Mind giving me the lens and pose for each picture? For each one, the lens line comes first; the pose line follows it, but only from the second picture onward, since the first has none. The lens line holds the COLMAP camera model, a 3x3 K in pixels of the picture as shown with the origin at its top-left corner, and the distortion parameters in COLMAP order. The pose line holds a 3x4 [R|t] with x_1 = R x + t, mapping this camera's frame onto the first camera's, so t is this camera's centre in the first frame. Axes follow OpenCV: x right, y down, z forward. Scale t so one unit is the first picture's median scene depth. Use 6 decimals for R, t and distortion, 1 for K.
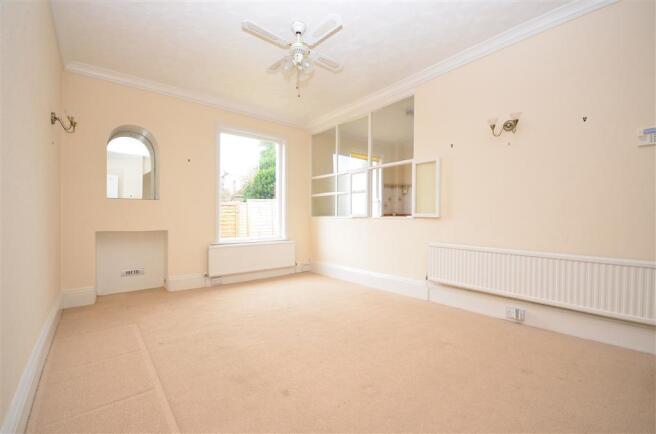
lens RADIAL K [[292.0, 0, 329.7], [0, 292.0, 216.9], [0, 0, 1]] dist [0.000924, 0.000116]
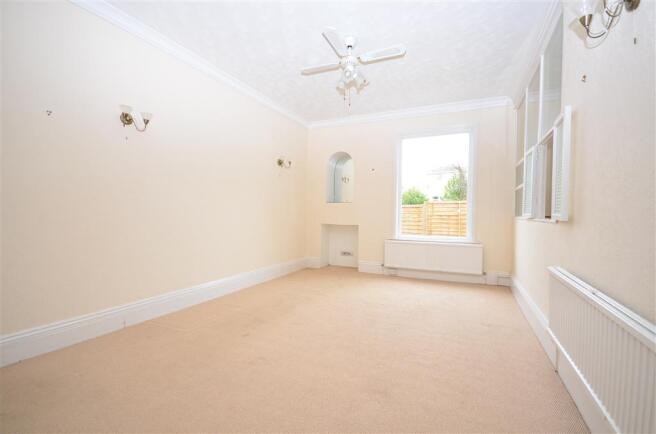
lens RADIAL K [[292.0, 0, 329.2], [0, 292.0, 217.9], [0, 0, 1]] dist [0.000924, 0.000116]
pose [[0.416567, 0.019757, -0.908890, 0.543732], [-0.008529, 0.999805, 0.017824, -0.008835], [0.909065, 0.000327, 0.416654, 0.301064]]
